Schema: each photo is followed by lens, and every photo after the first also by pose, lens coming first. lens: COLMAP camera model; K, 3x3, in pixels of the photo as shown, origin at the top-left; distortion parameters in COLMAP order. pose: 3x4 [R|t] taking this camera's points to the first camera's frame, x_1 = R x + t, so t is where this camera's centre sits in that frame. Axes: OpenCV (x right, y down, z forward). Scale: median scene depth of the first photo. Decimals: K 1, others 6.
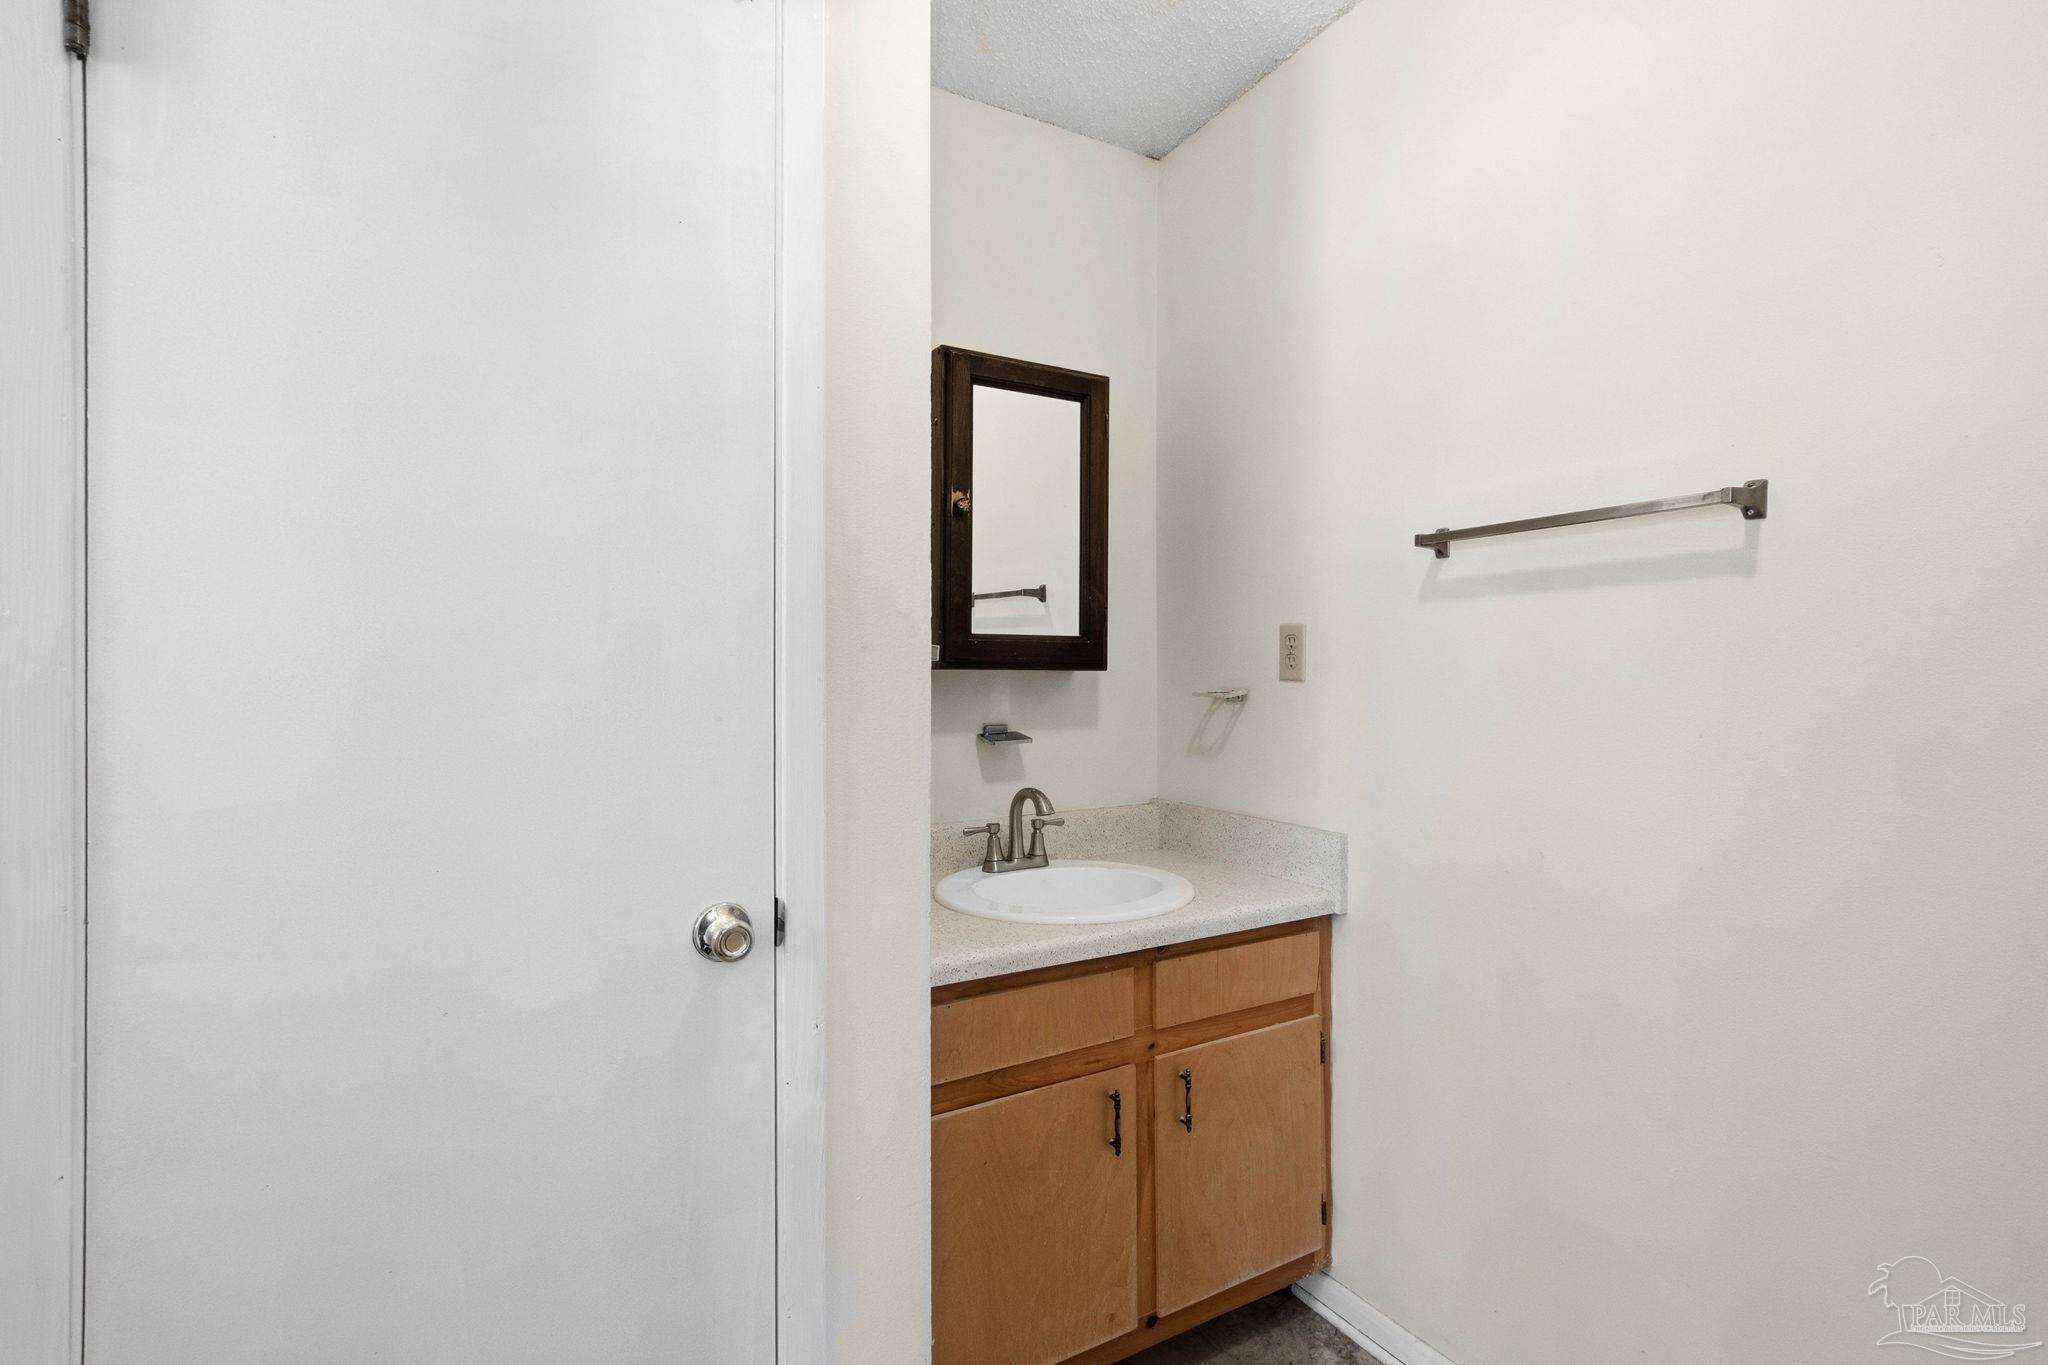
lens RADIAL K [[987.0, 0, 1025.2], [0, 987.0, 683.1], [0, 0, 1]] dist [-0.004591, 0.002004]
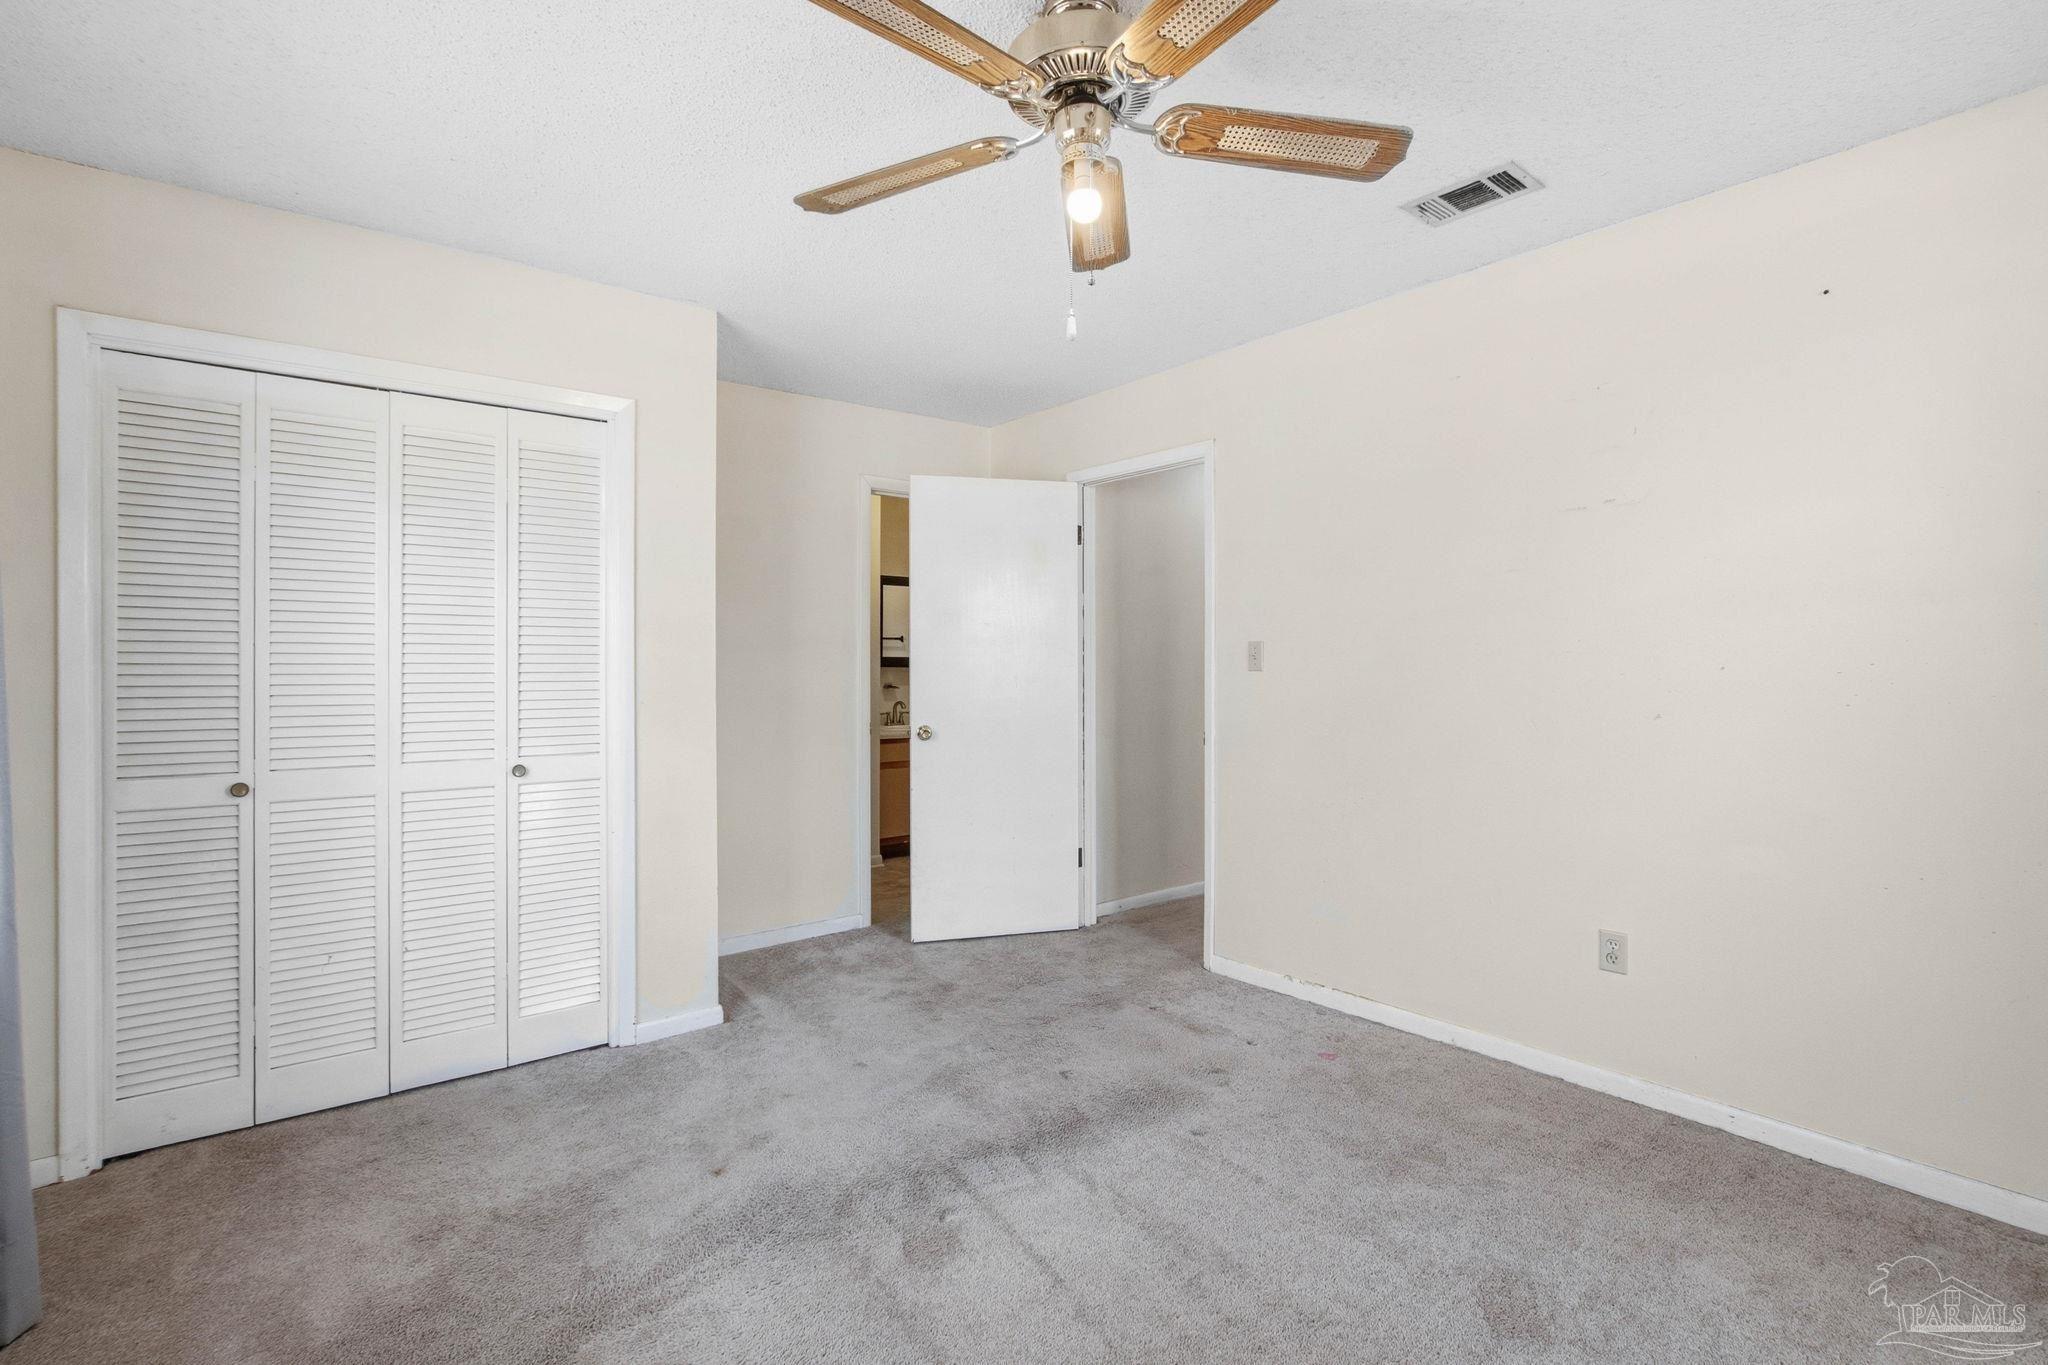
lens RADIAL K [[987.0, 0, 1031.0], [0, 987.0, 672.8], [0, 0, 1]] dist [-0.004591, 0.002004]
pose [[0.986410, 0.001430, 0.164298, -0.105114], [-0.002910, 0.999957, 0.008767, -0.022855], [-0.164278, -0.009126, 0.986372, -2.381886]]
